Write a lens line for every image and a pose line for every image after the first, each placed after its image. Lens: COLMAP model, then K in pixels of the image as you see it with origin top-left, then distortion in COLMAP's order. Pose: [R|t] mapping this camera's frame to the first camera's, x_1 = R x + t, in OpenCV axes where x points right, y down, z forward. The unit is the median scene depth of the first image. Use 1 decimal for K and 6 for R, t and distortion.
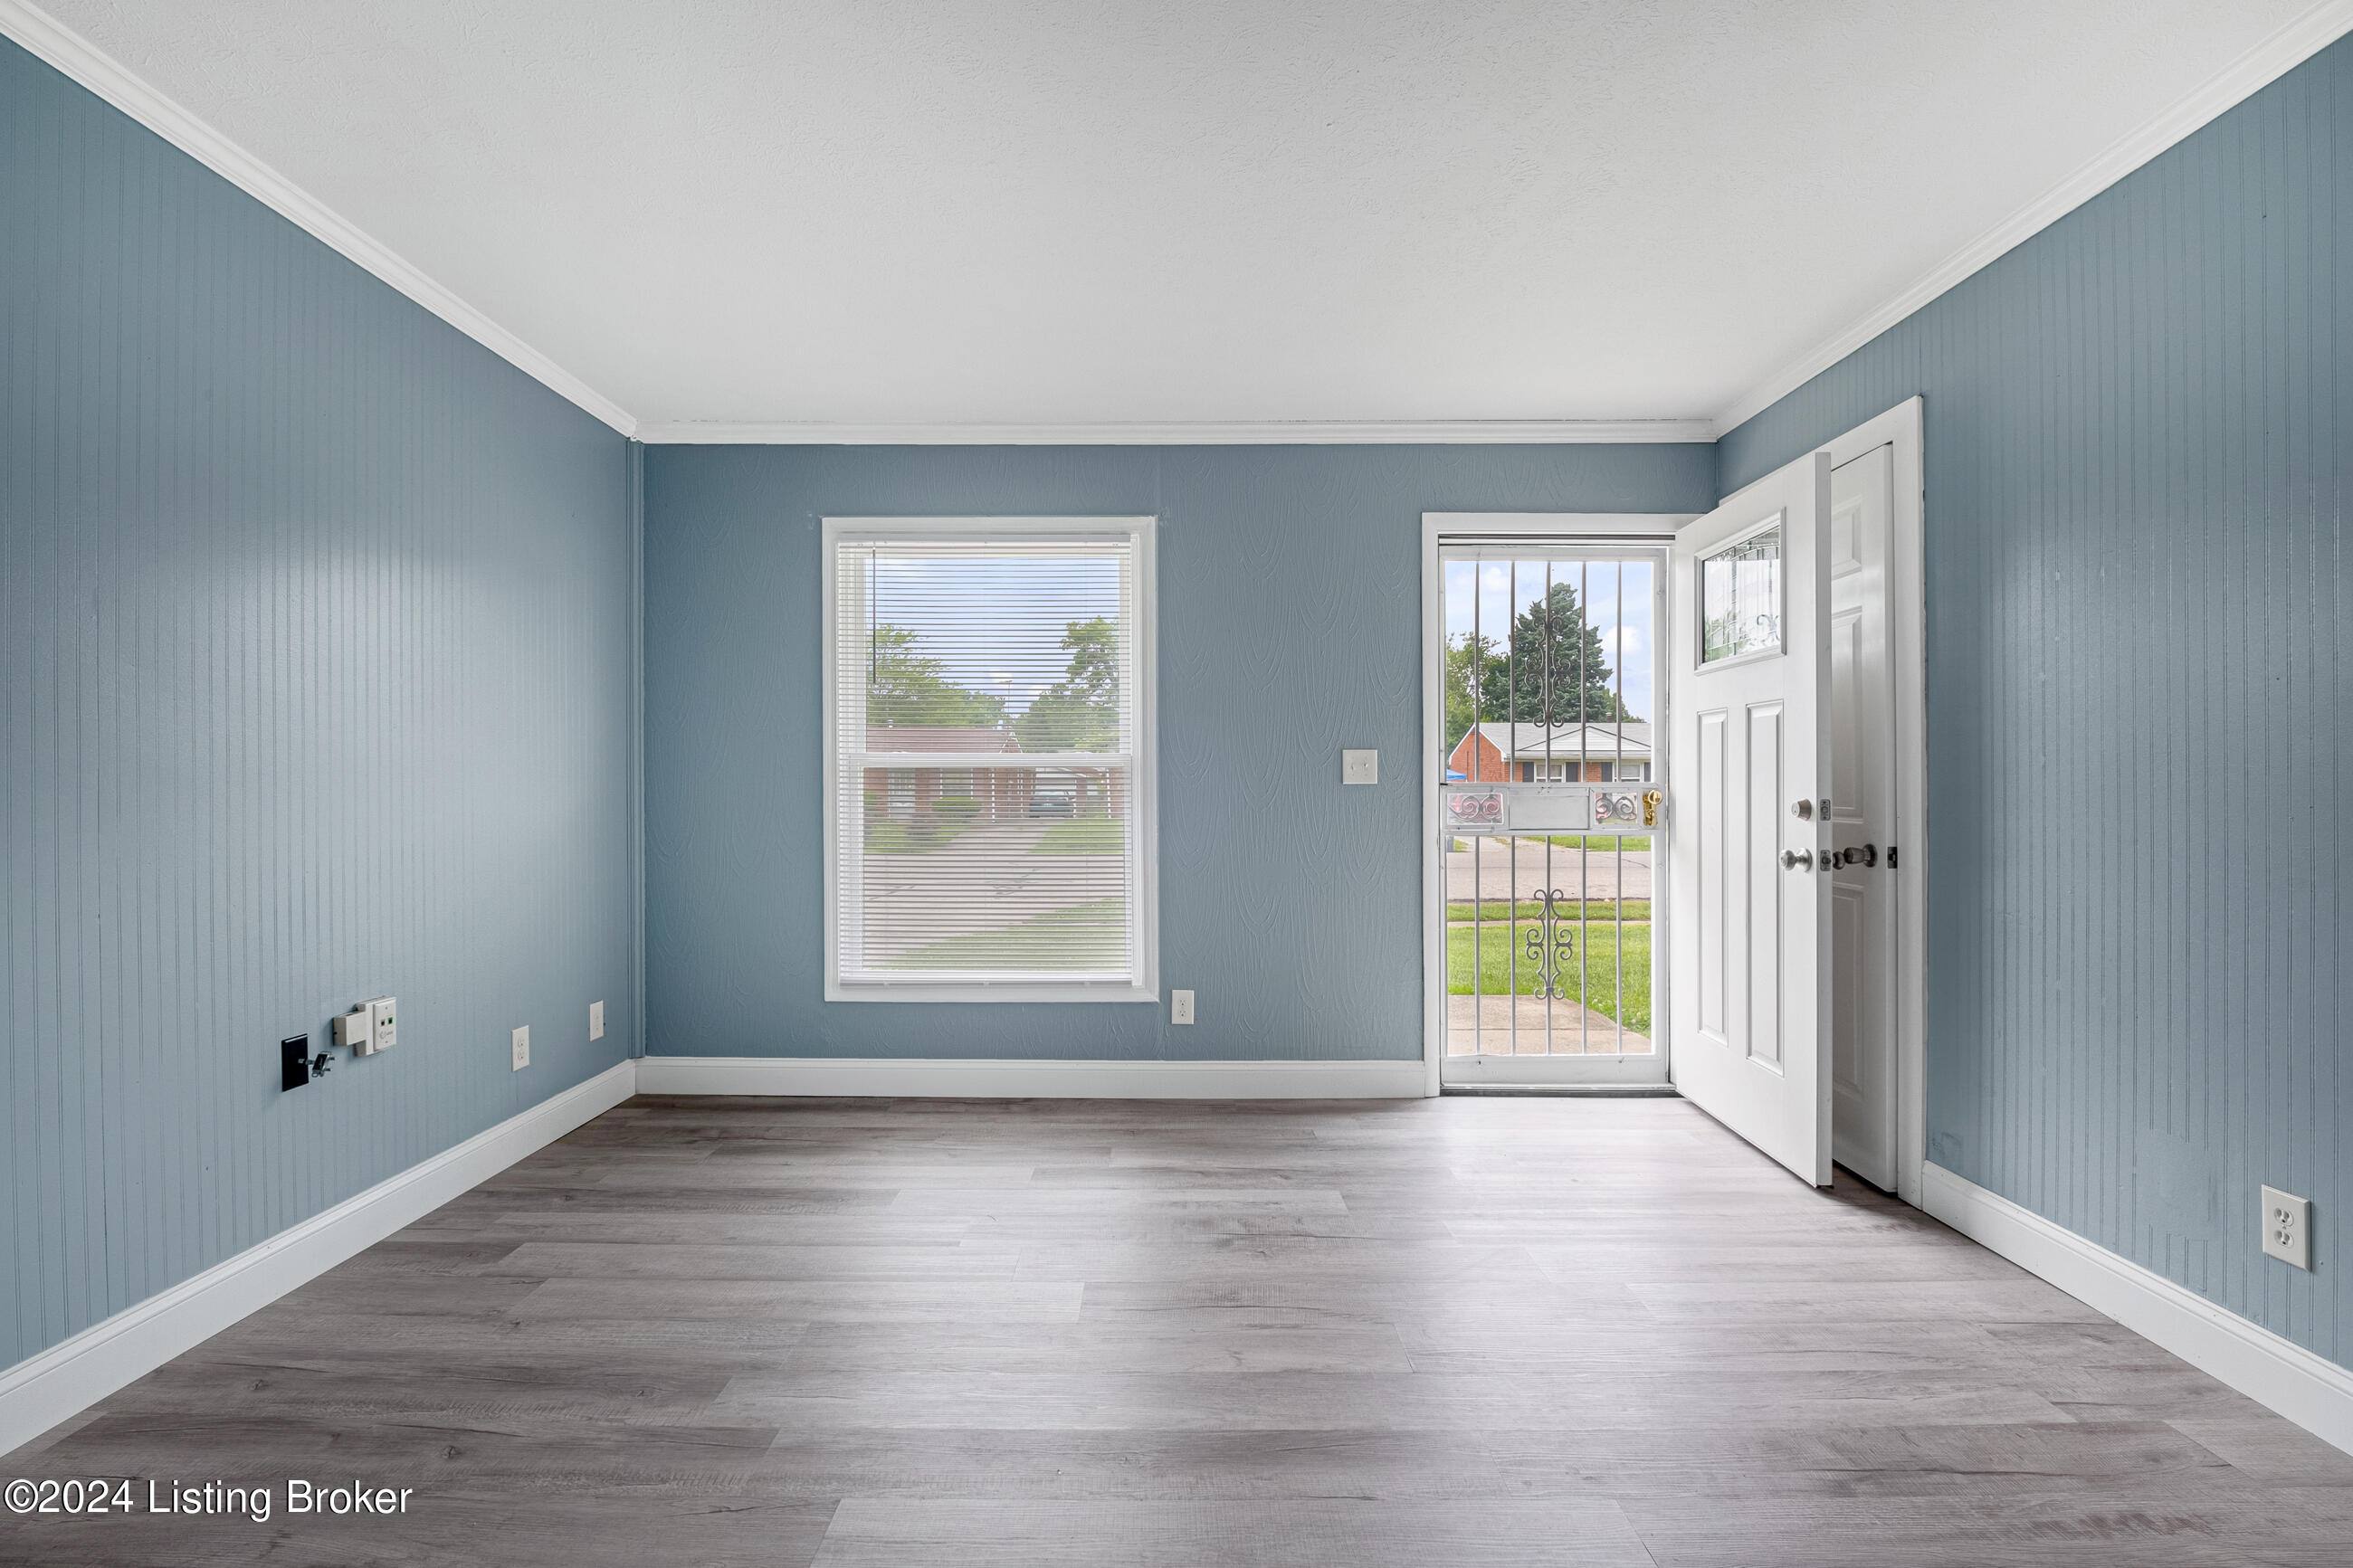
lens RADIAL K [[1026.8, 0, 1165.1], [0, 1026.8, 789.2], [0, 0, 1]] dist [-0.012561, -0.004218]
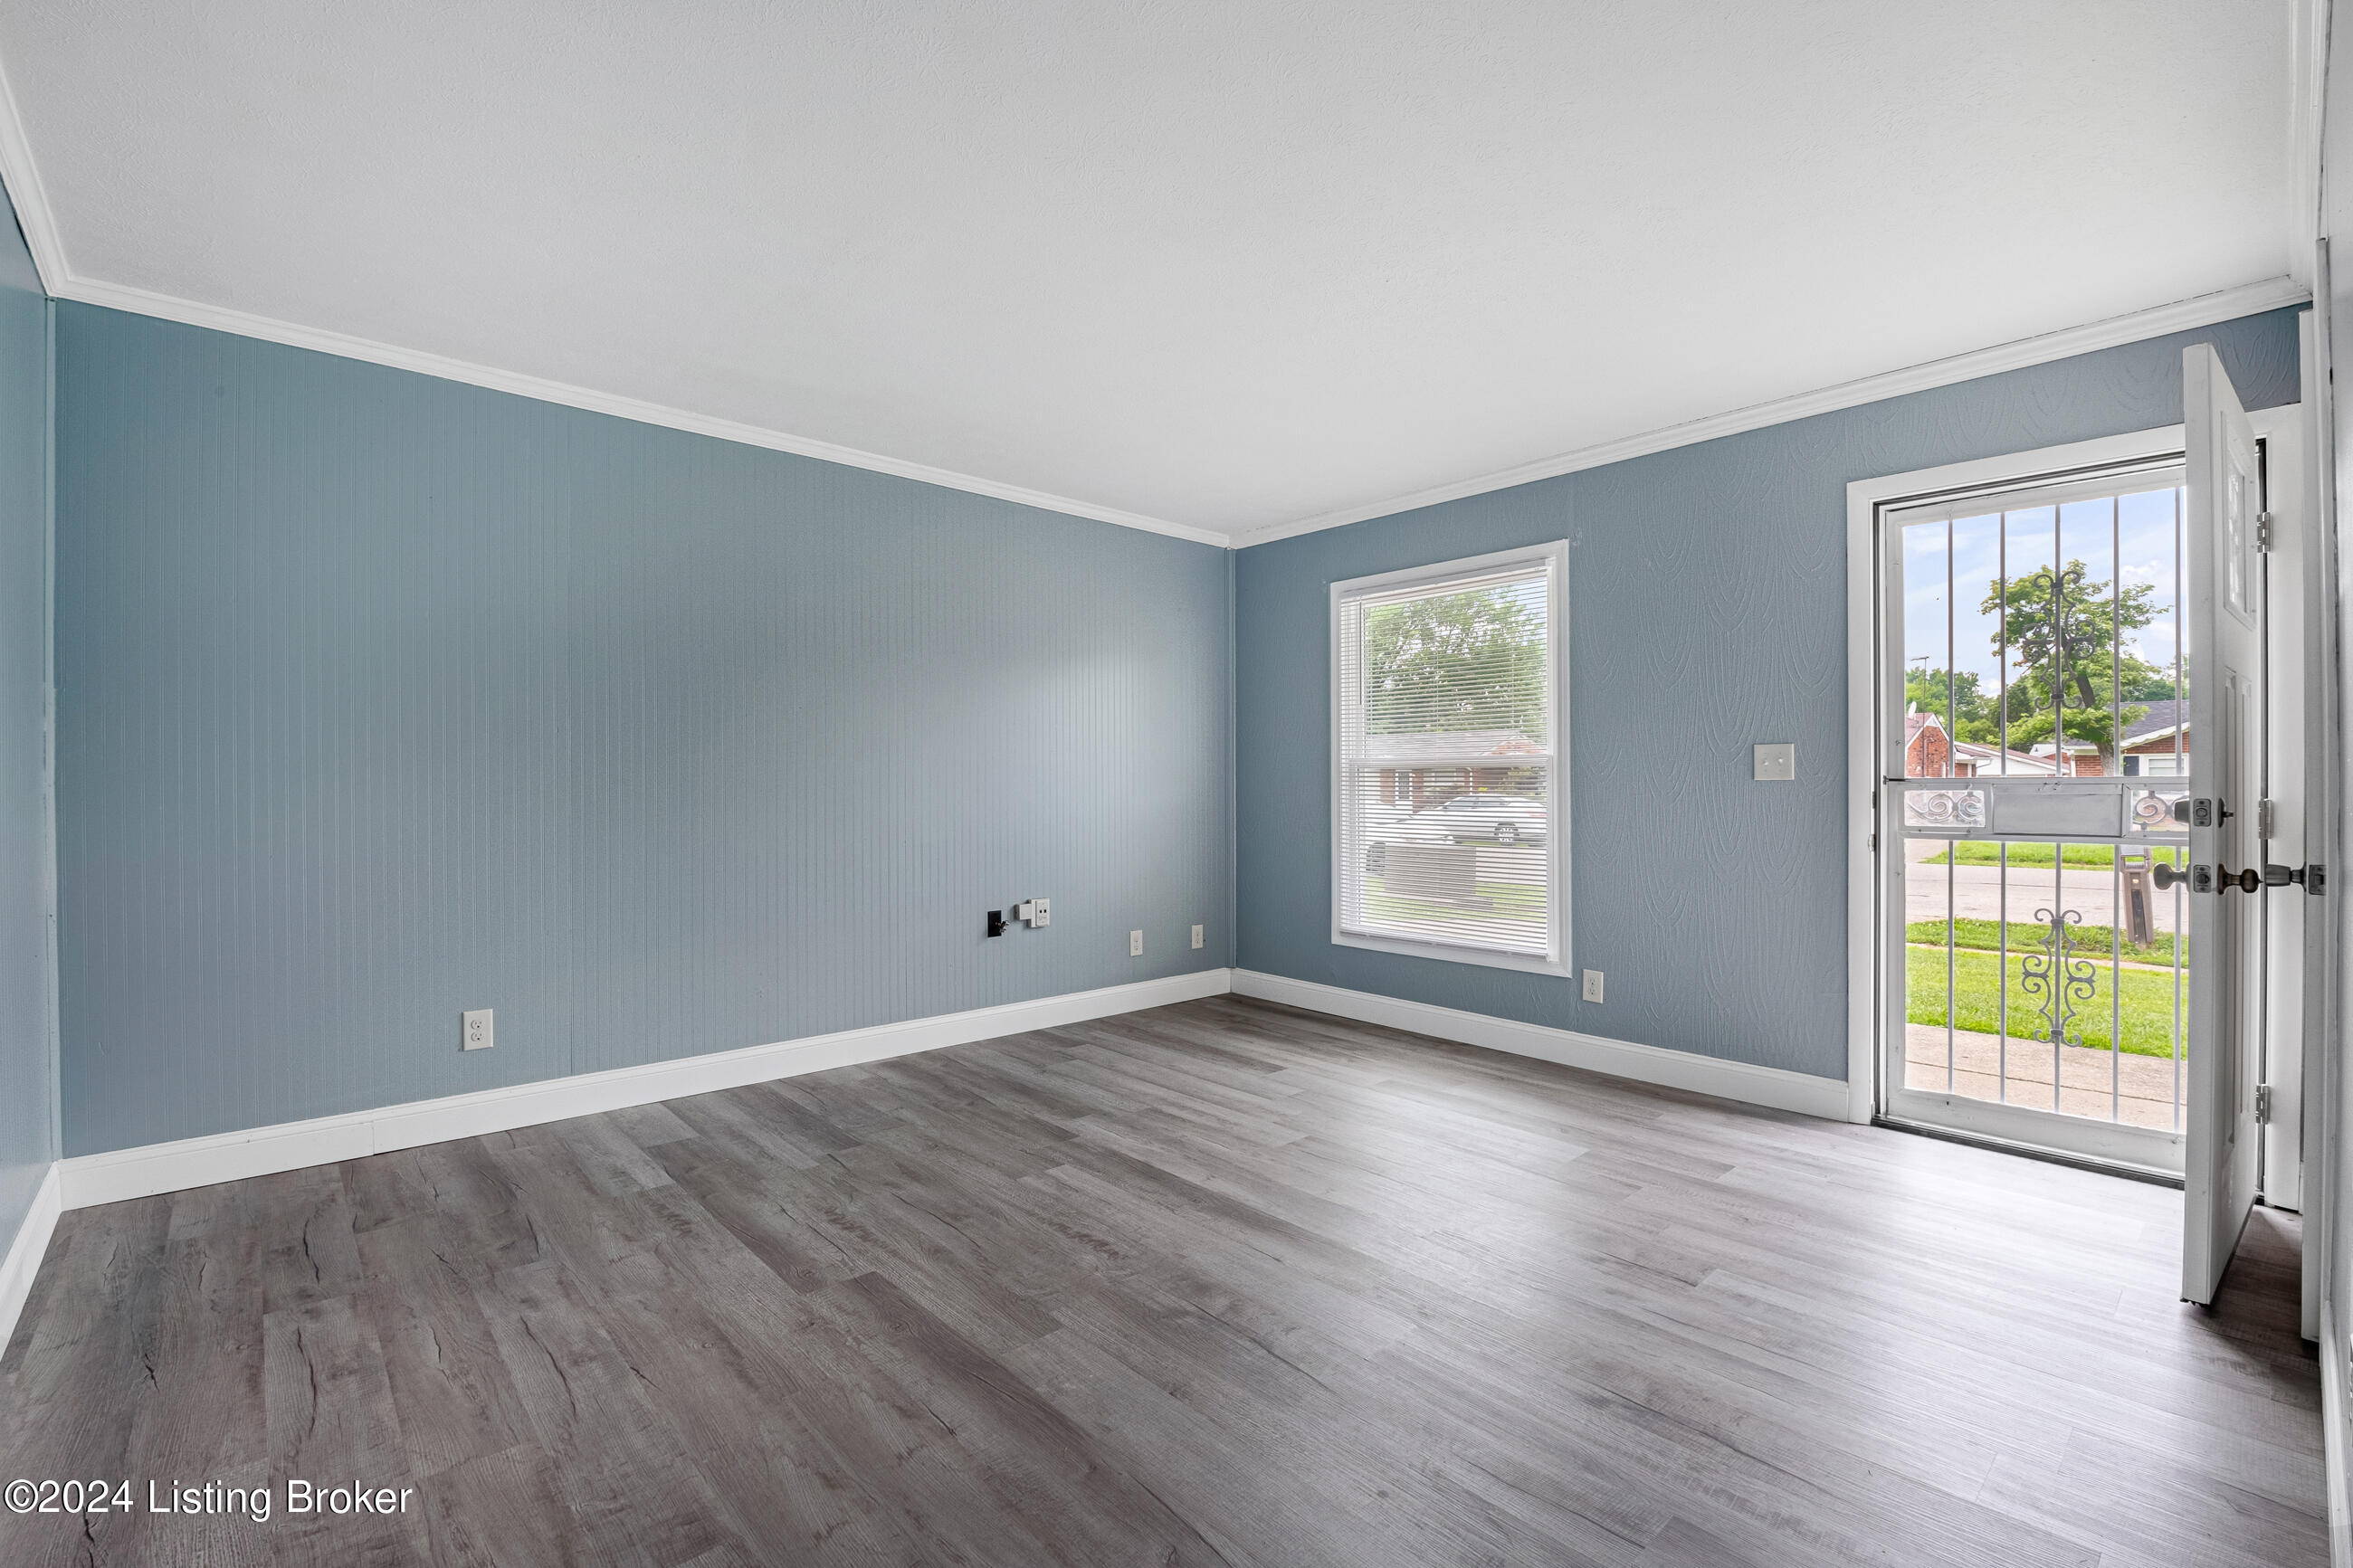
lens RADIAL K [[1026.8, 0, 1186.6], [0, 1026.8, 785.1], [0, 0, 1]] dist [-0.012561, -0.004218]
pose [[0.681969, 0.000866, -0.731381, 0.564488], [-0.001206, 0.999999, 0.000059, 0.000314], [0.731380, 0.000842, 0.681969, -0.057218]]
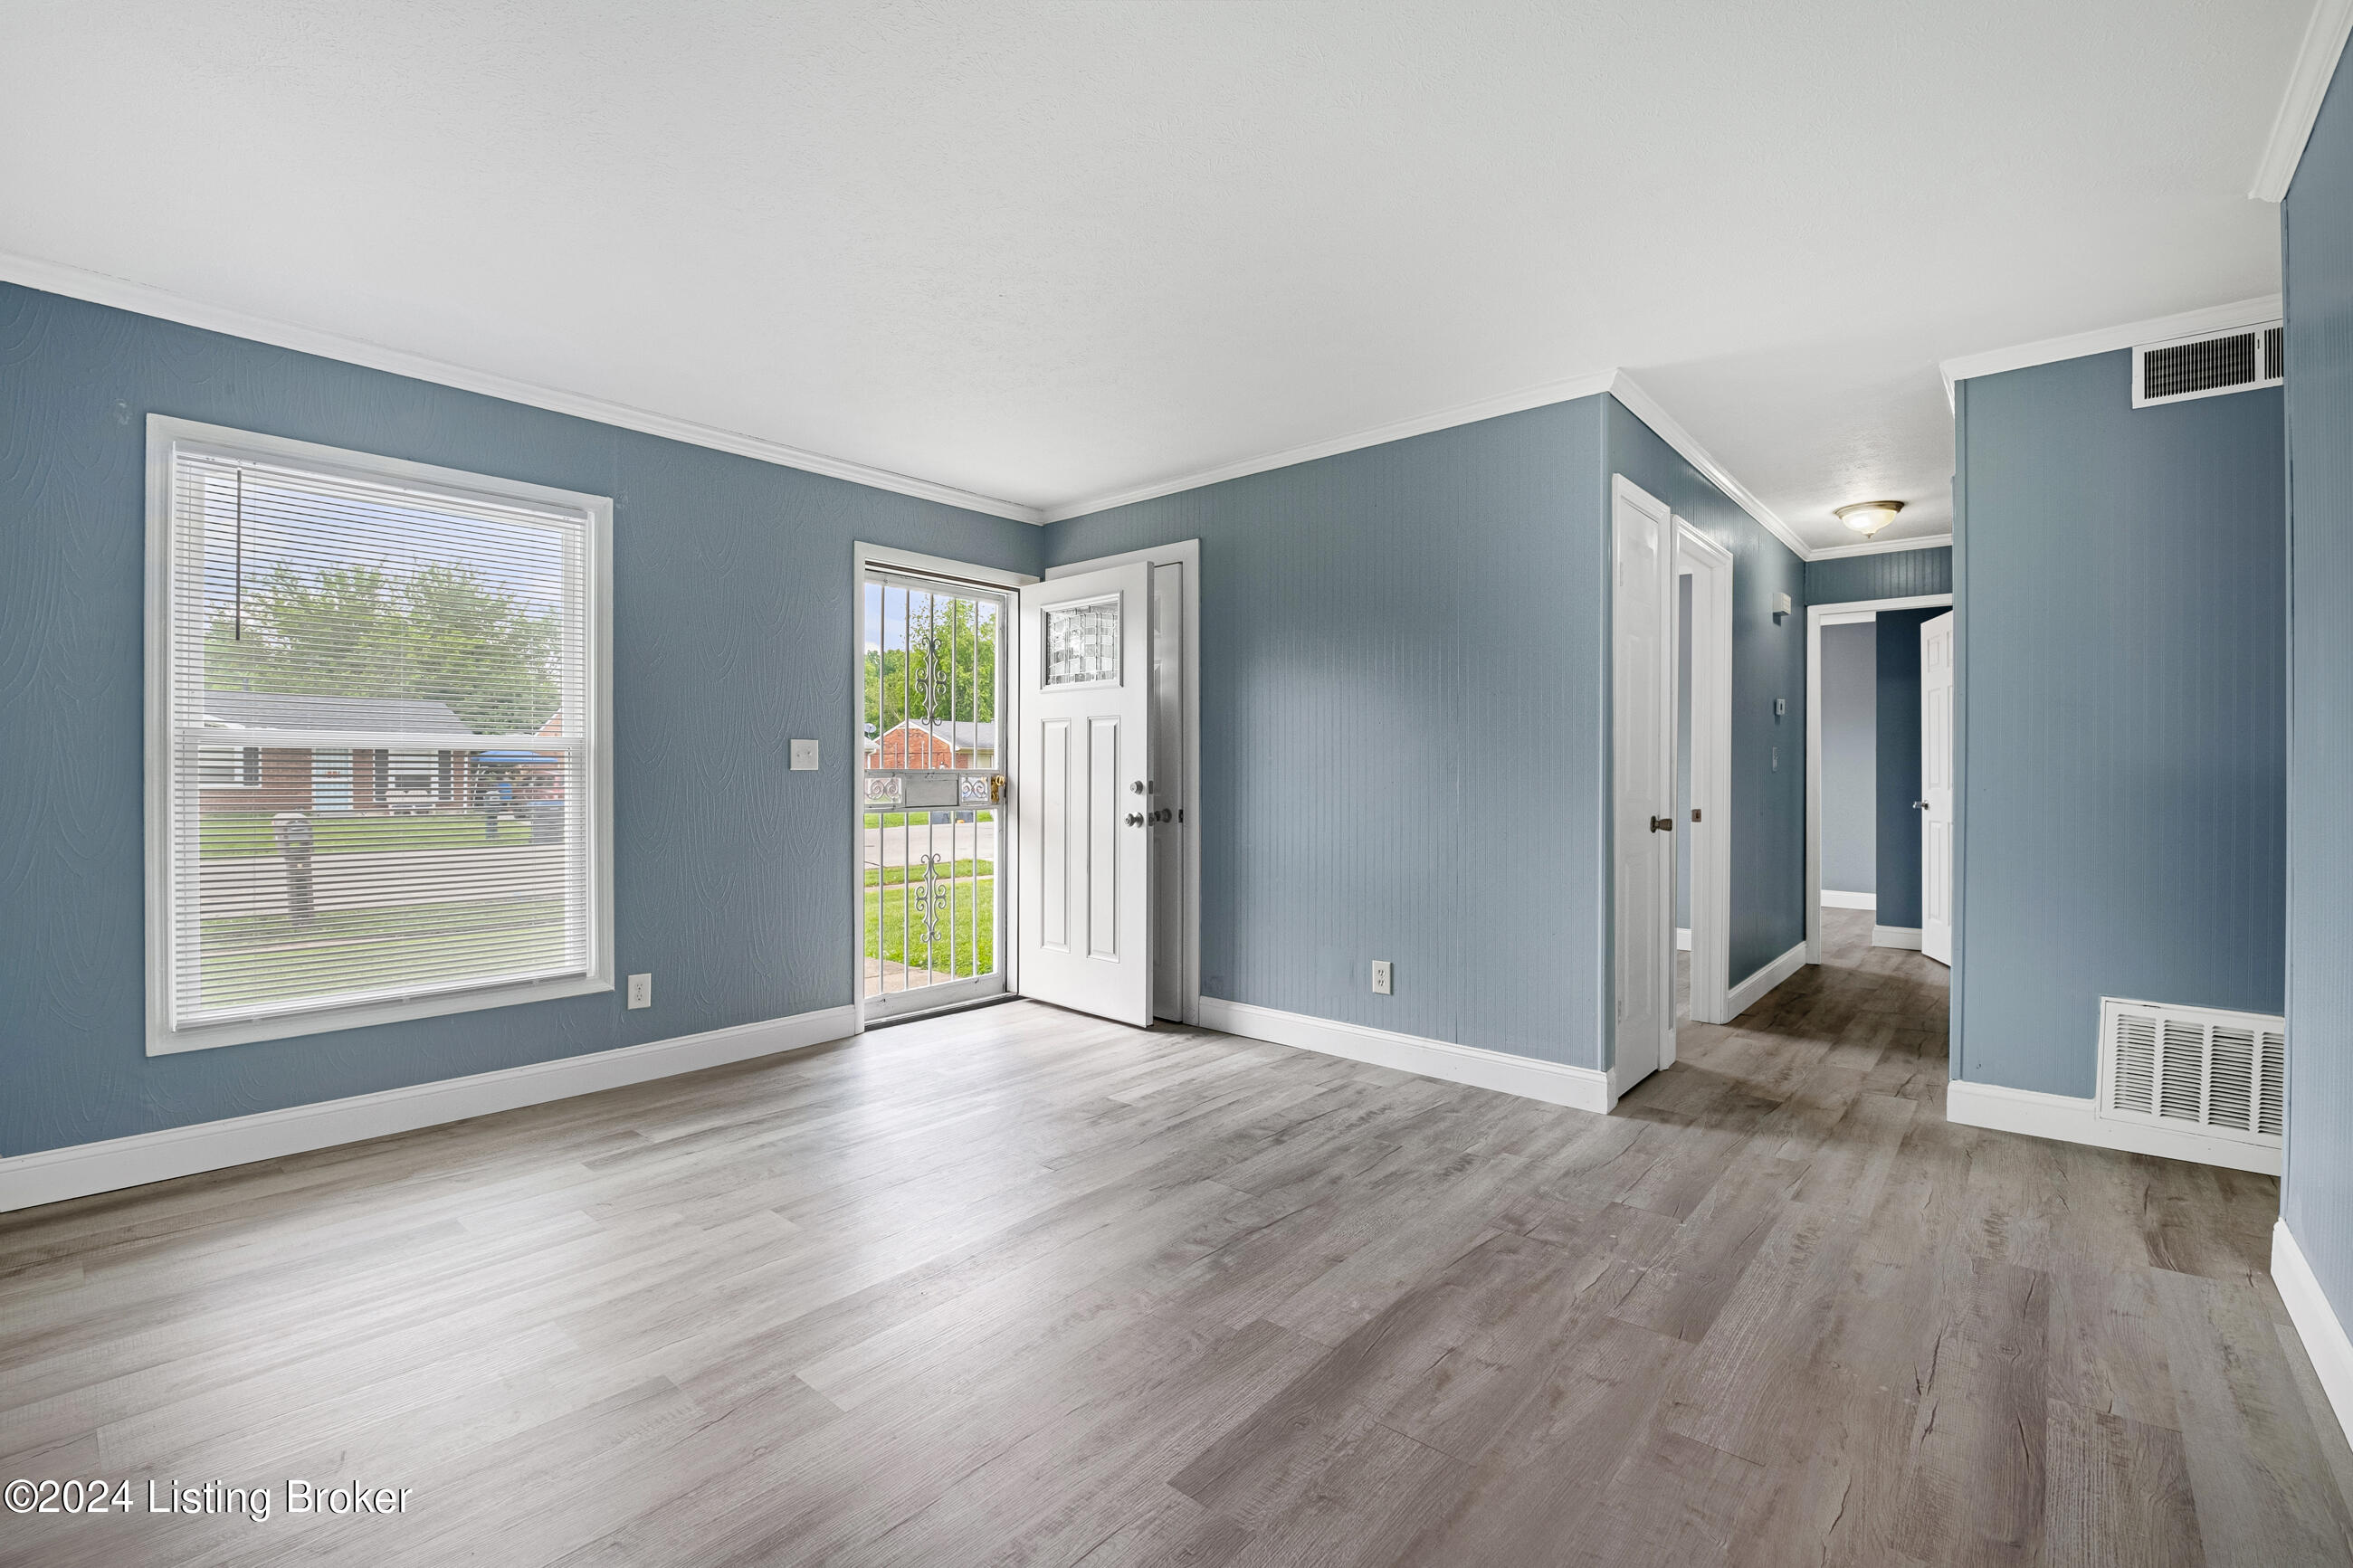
lens RADIAL K [[1026.8, 0, 1165.8], [0, 1026.8, 773.6], [0, 0, 1]] dist [-0.012561, -0.004218]
pose [[0.654623, 0.001381, 0.755954, -0.437678], [0.000527, 0.999997, -0.002283, 0.001872], [-0.755955, 0.001893, 0.654620, -0.049249]]
